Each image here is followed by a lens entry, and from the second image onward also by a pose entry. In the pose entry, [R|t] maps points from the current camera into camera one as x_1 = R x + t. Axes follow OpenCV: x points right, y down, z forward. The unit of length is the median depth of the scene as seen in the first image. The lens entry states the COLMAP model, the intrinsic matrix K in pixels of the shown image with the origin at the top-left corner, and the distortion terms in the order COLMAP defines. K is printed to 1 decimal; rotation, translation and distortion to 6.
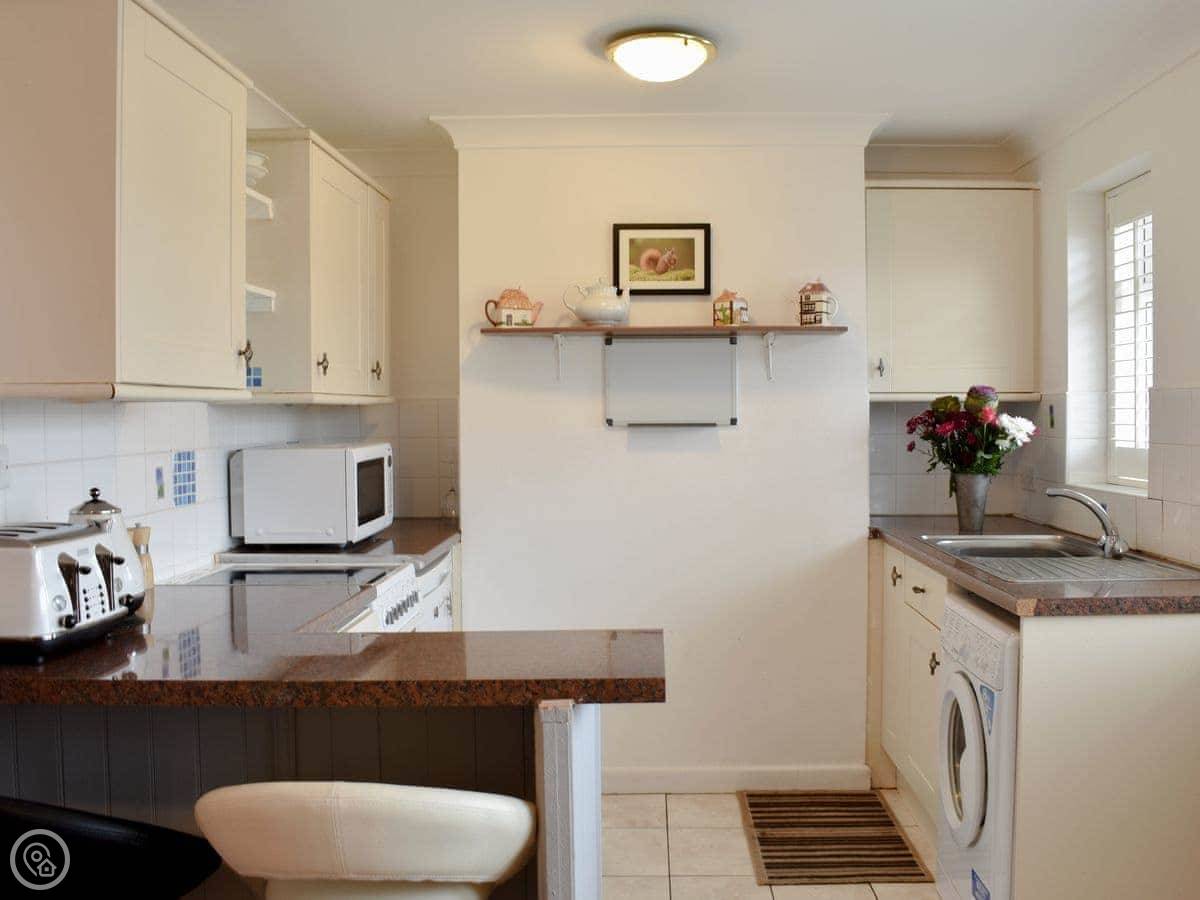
lens RADIAL K [[1061.1, 0, 600.0], [0, 1061.1, 450.0], [0, 0, 1]] dist [-0.085592, -0.000354]
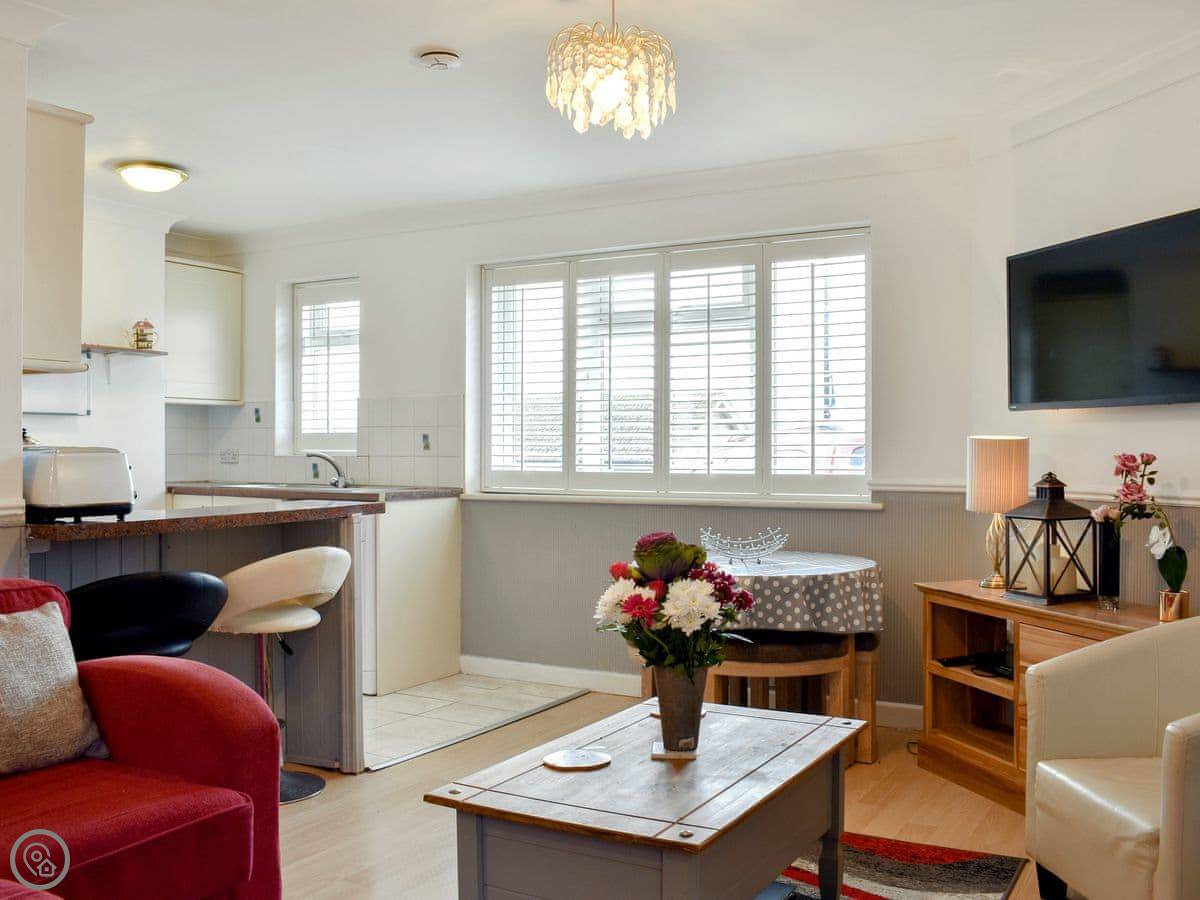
lens RADIAL K [[1061.1, 0, 600.0], [0, 1061.1, 450.0], [0, 0, 1]] dist [-0.085592, -0.000354]
pose [[0.483232, -0.000335, 0.875492, -0.776242], [0.027873, 0.999499, -0.015003, 0.063767], [-0.875048, 0.031653, 0.482999, -0.269390]]
